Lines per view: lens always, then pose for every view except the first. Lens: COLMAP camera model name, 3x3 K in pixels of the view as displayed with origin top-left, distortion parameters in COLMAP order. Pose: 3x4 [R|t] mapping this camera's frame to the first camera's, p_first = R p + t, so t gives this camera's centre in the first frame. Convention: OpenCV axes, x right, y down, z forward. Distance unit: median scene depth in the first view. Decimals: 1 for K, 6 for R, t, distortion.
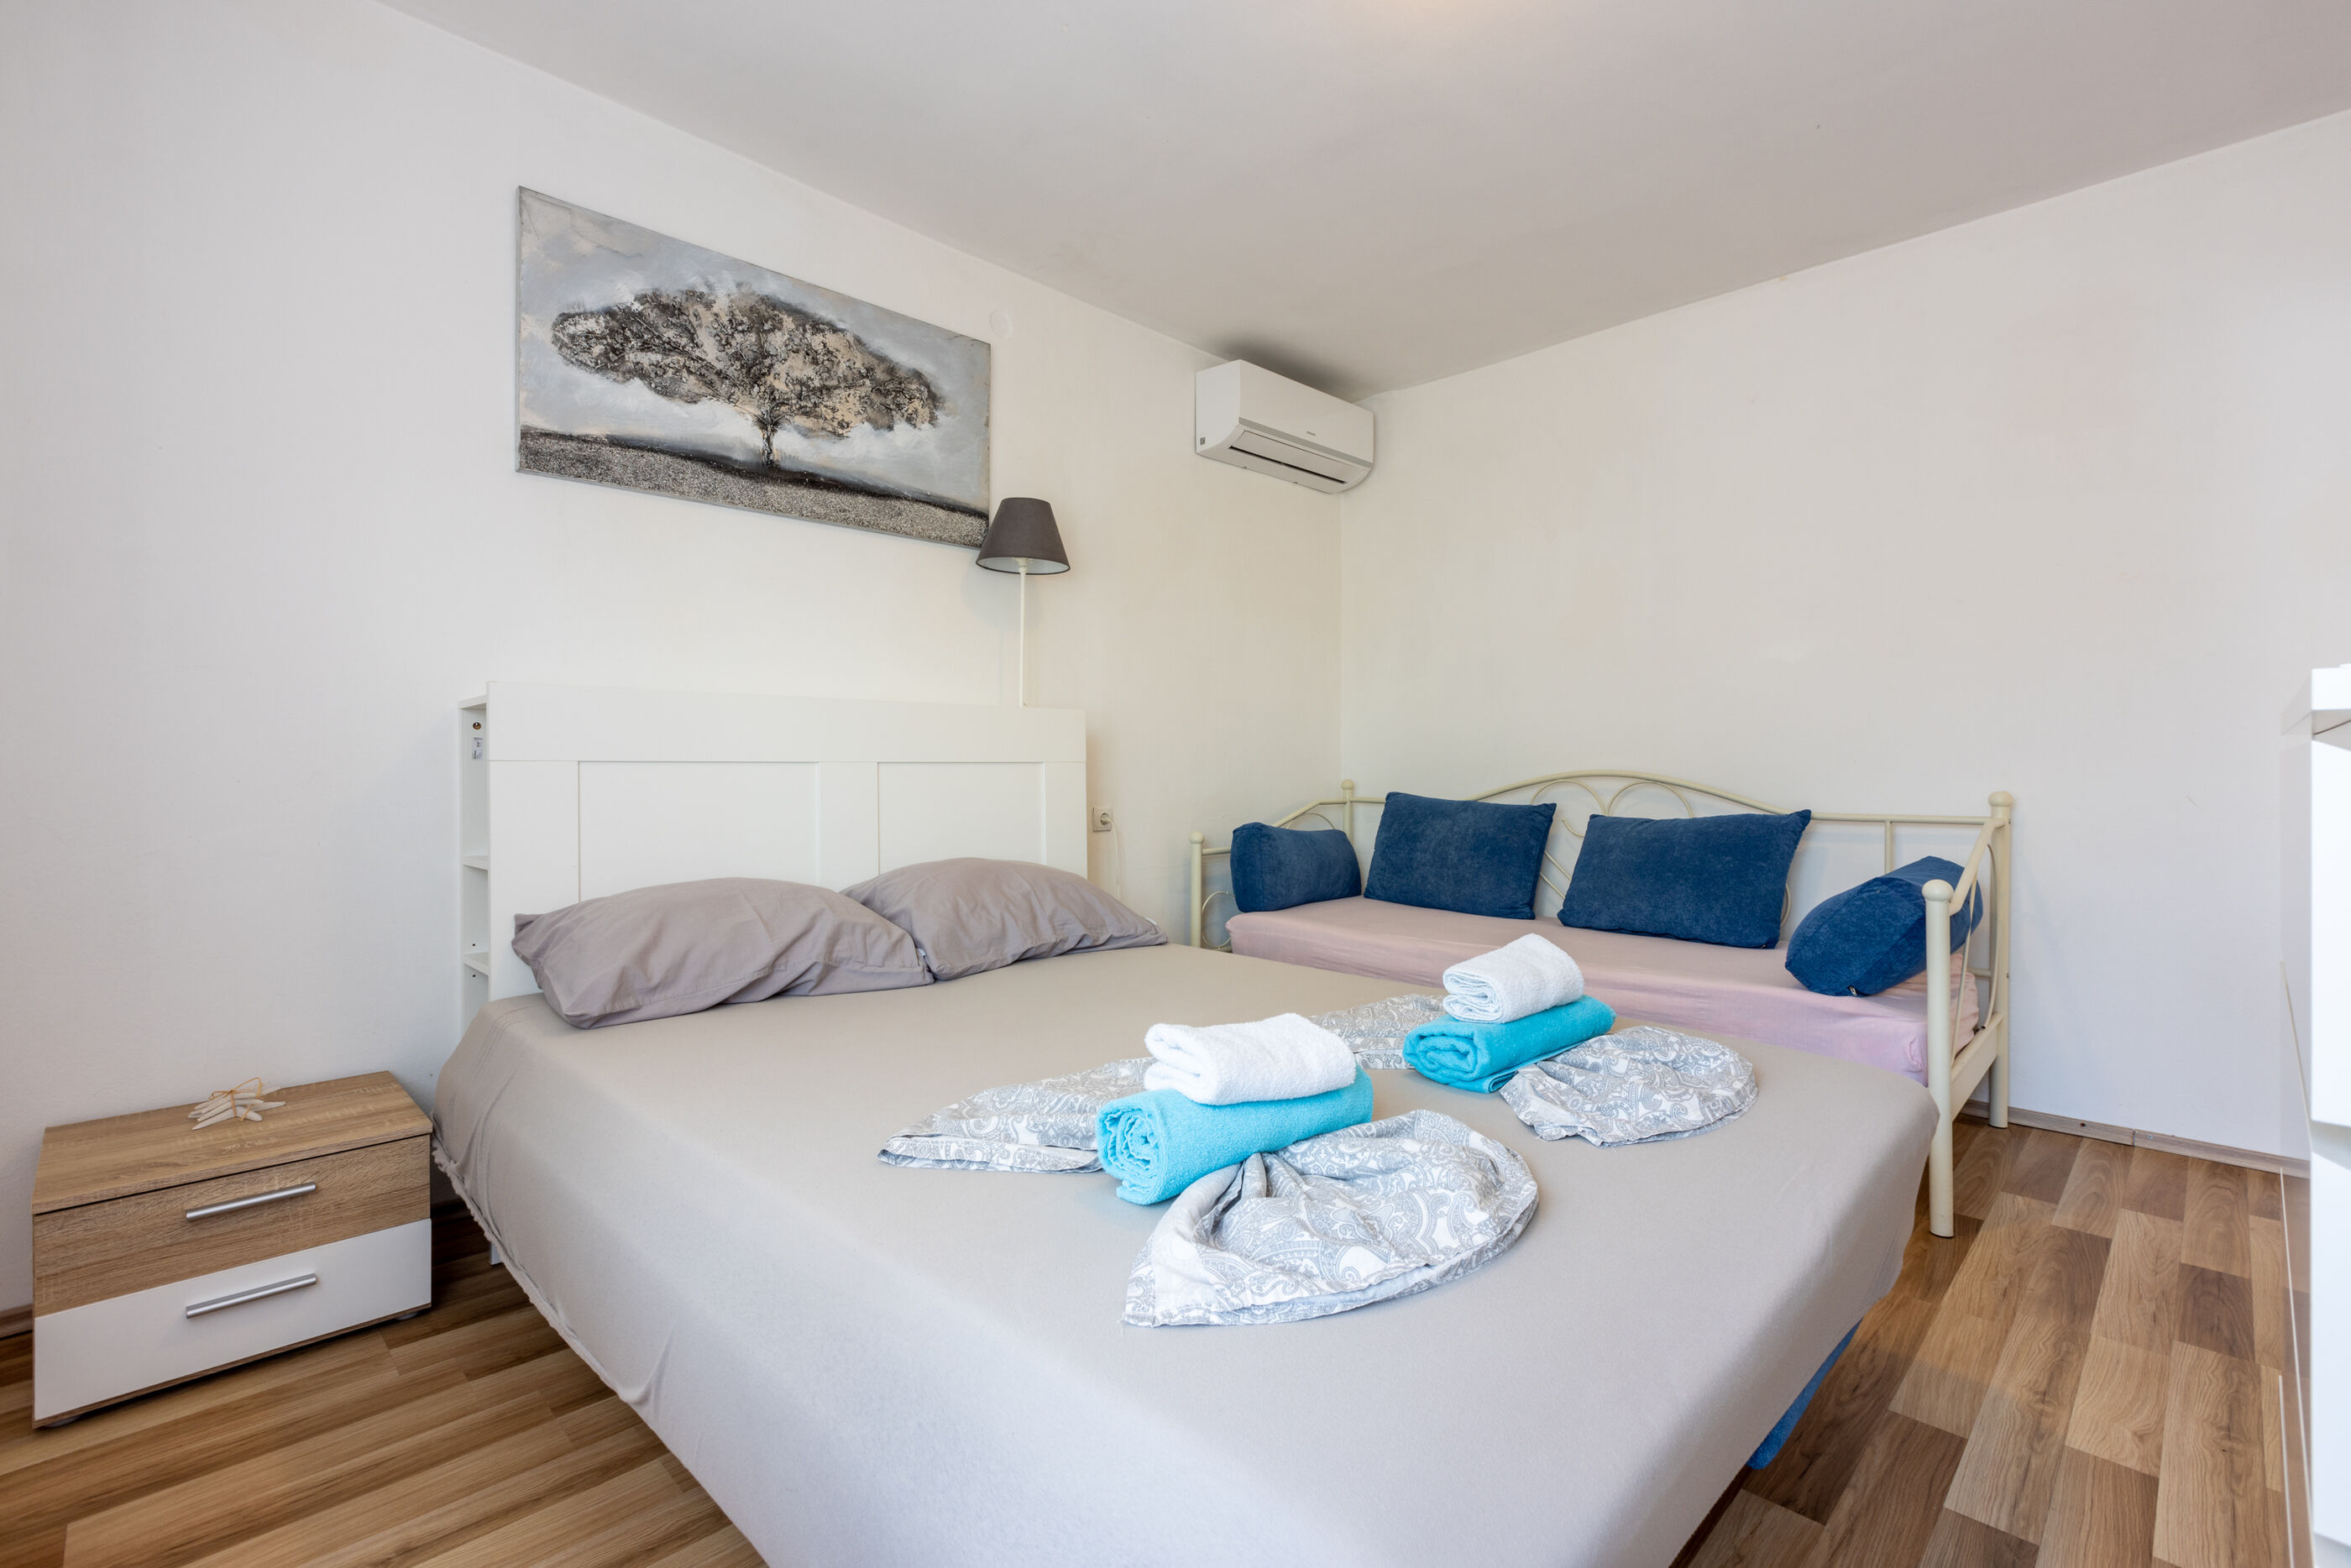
lens RADIAL K [[1050.5, 0, 1173.1], [0, 1050.5, 786.0], [0, 0, 1]] dist [-0.000345, -0.000126]
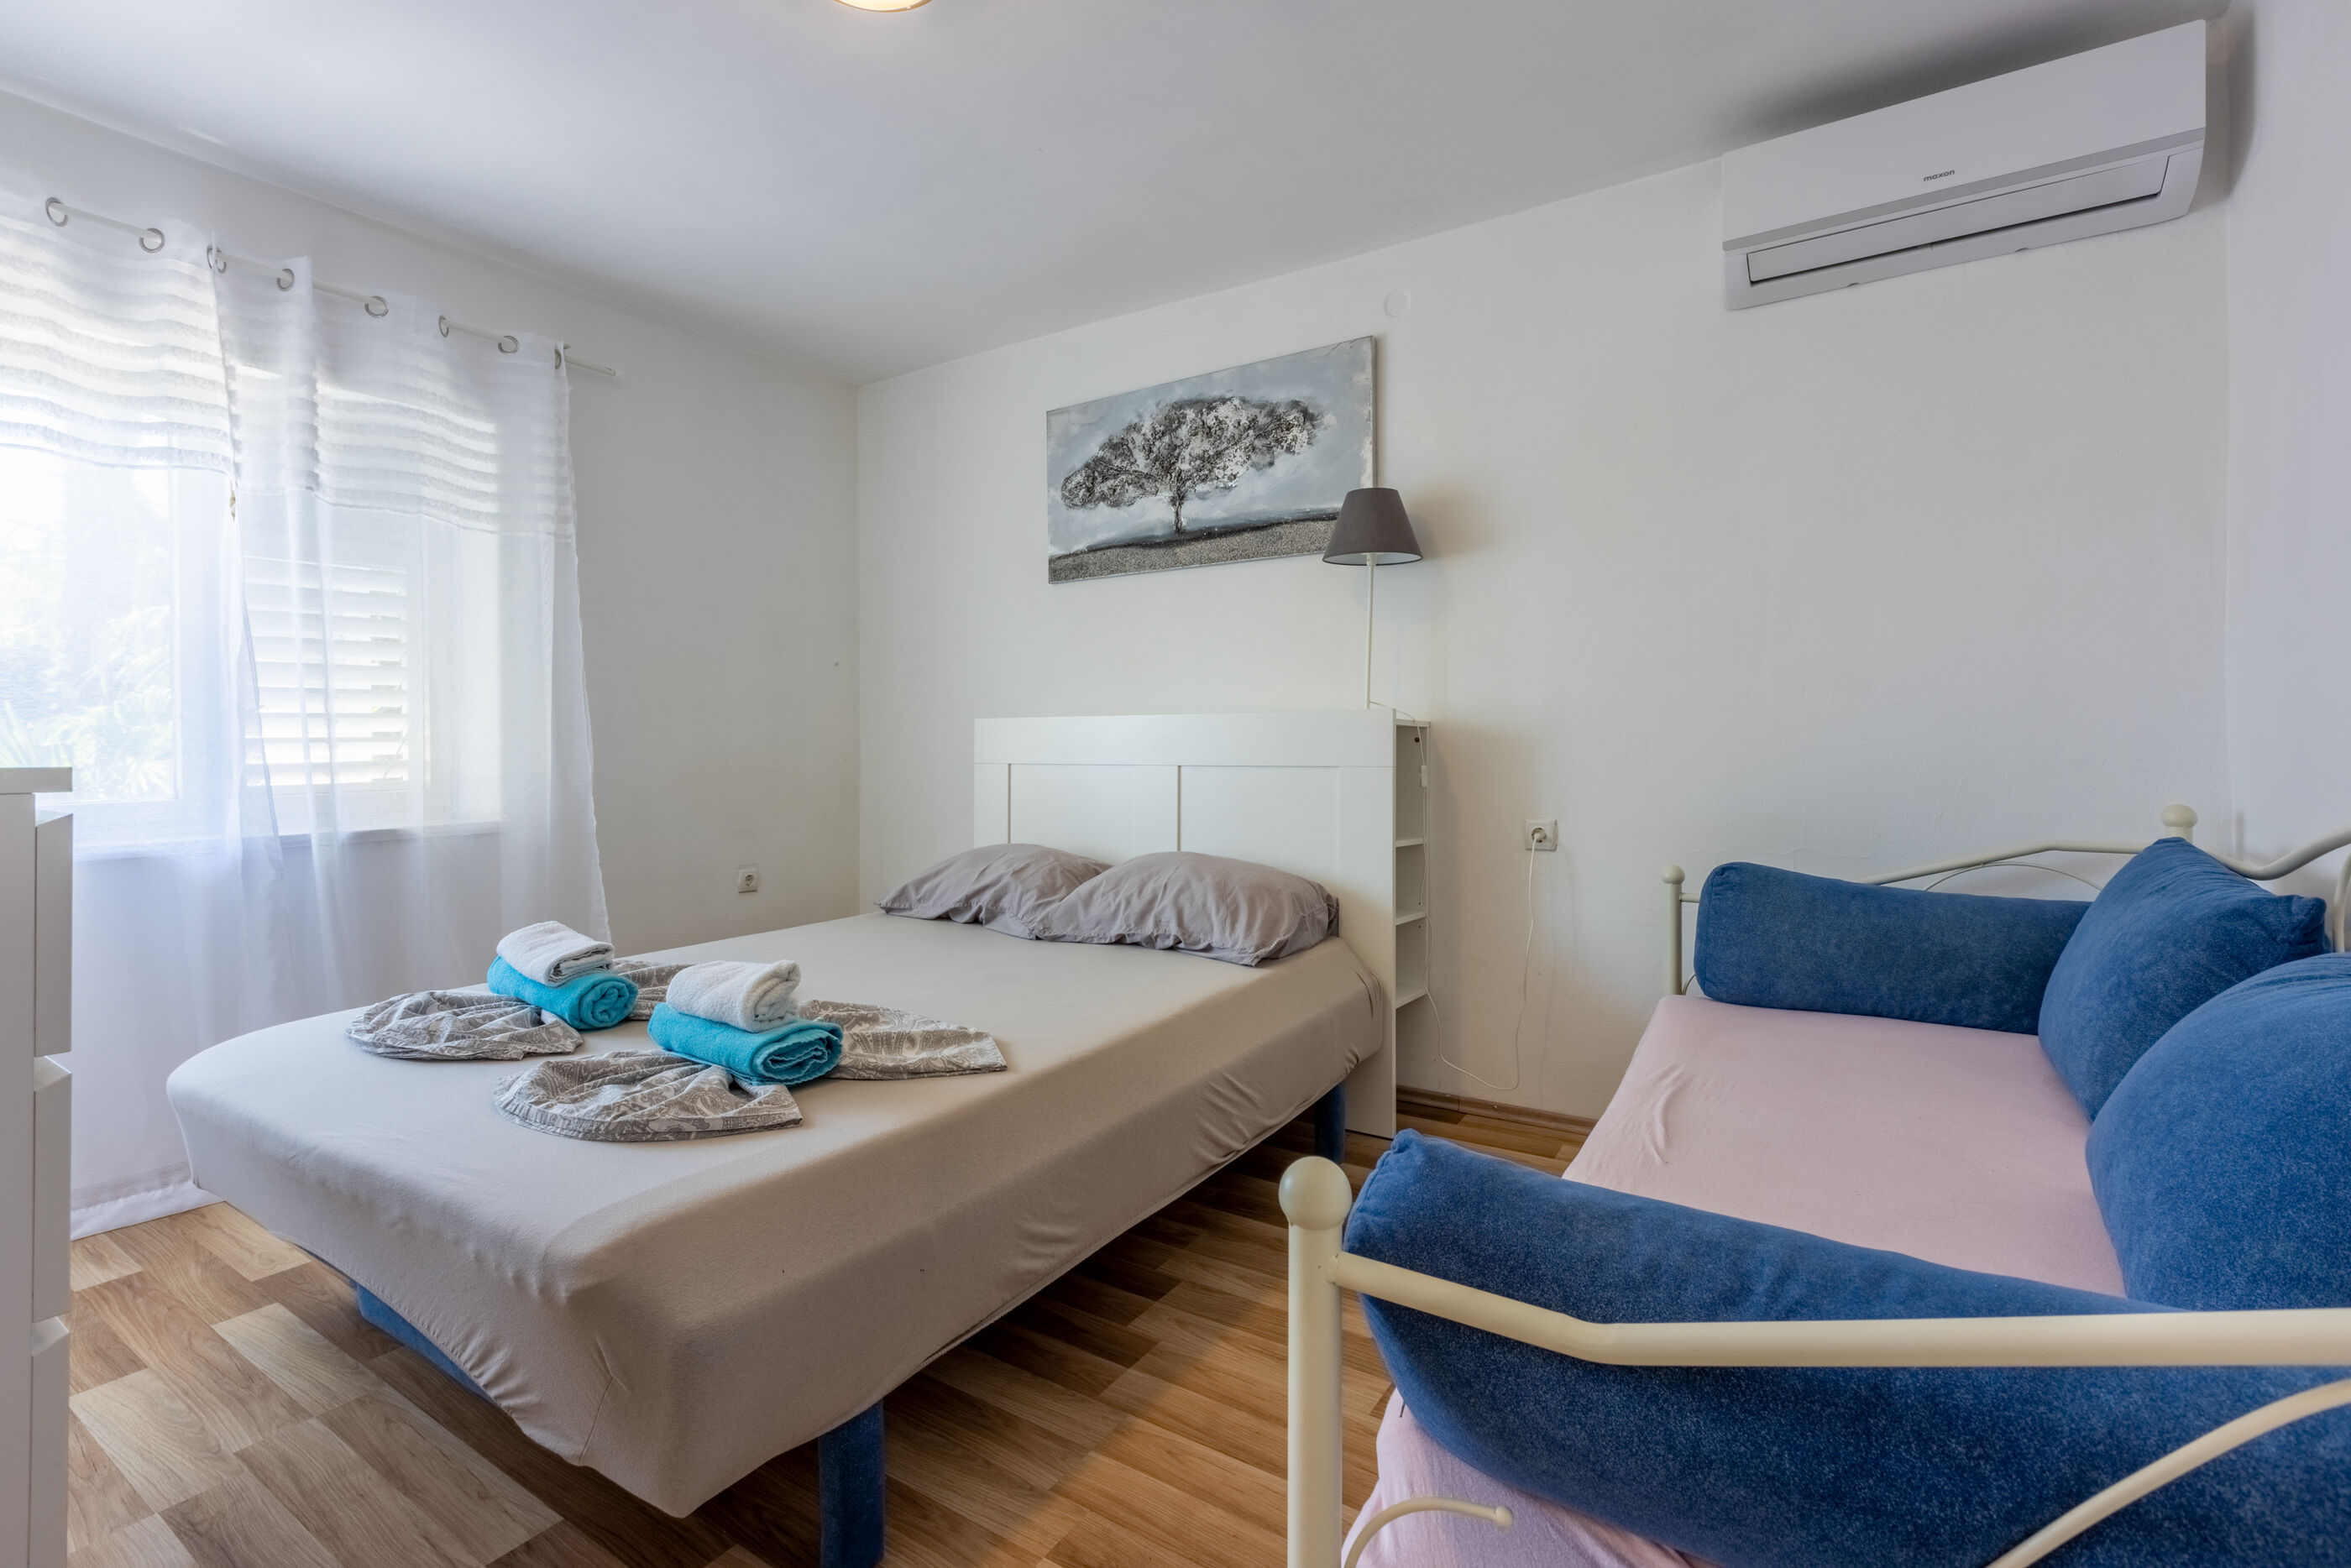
lens RADIAL K [[1066.2, 0, 1175.4], [0, 1066.2, 743.8], [0, 0, 1]] dist [0.000026, 0.000120]
pose [[0.204352, 0.003613, -0.978891, 0.904192], [-0.008855, 0.999959, 0.001842, -0.048119], [0.978857, 0.008292, 0.204375, 0.737648]]
